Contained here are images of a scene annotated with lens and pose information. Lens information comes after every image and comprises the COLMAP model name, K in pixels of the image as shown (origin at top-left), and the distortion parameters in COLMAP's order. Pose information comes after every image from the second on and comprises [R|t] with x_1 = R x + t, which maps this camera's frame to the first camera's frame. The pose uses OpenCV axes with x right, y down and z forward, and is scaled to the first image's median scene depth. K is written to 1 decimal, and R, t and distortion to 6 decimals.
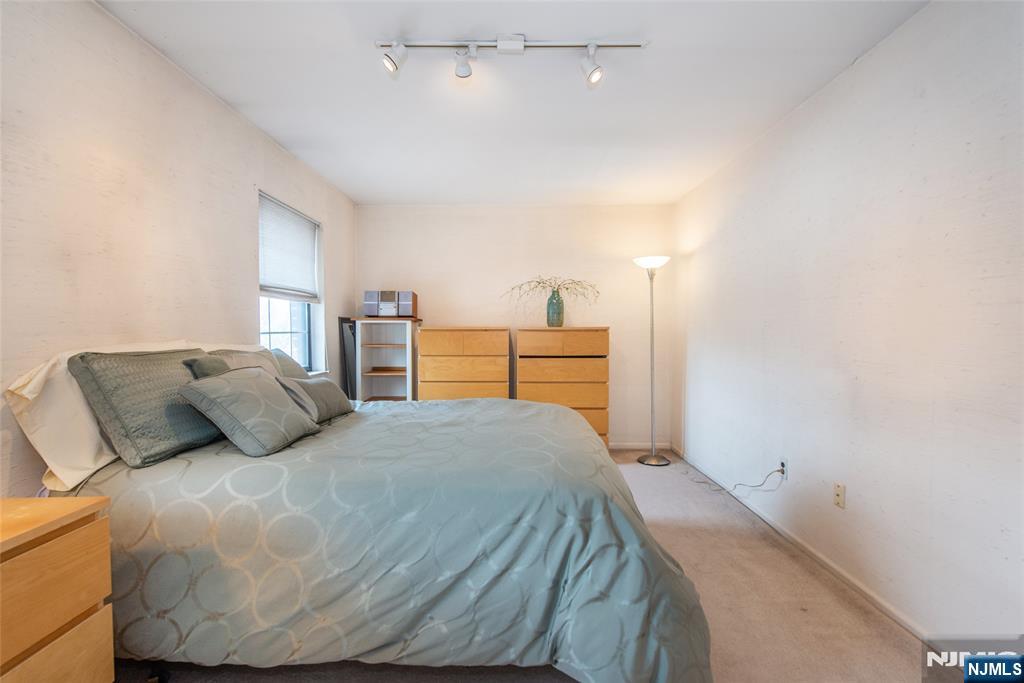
lens RADIAL K [[447.8, 0, 510.9], [0, 447.8, 351.1], [0, 0, 1]] dist [0.024455, -0.010013]
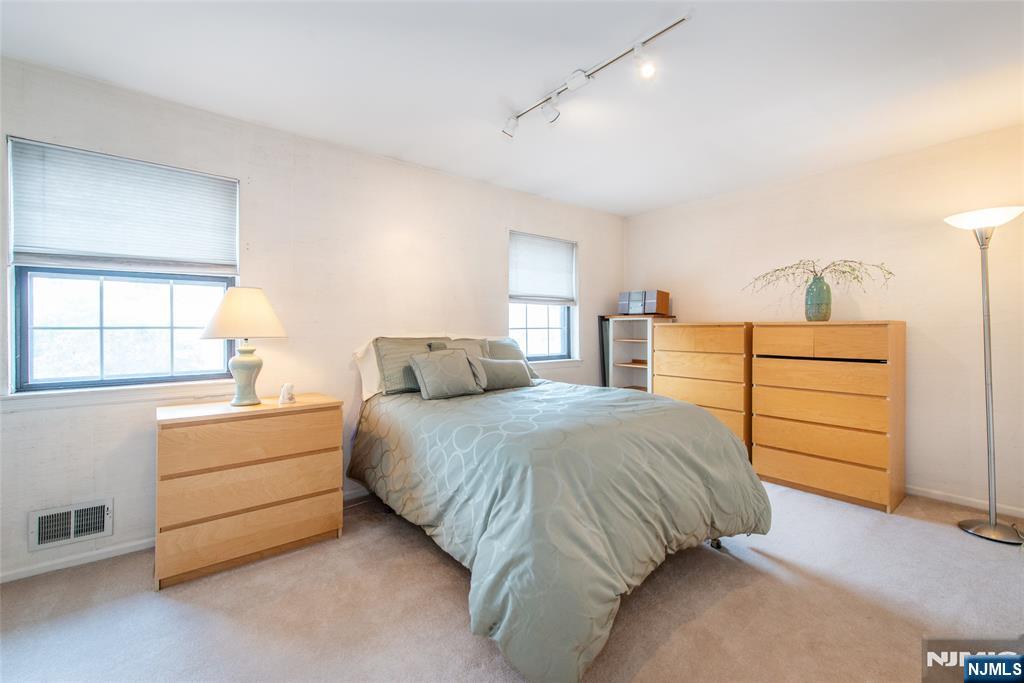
lens RADIAL K [[430.9, 0, 508.0], [0, 430.9, 333.9], [0, 0, 1]] dist [0.010355, 0.000038]
pose [[0.640439, 0.008446, -0.767962, 0.358549], [-0.035769, 0.999182, -0.018841, 0.002764], [0.767175, 0.039536, 0.640218, 0.080268]]
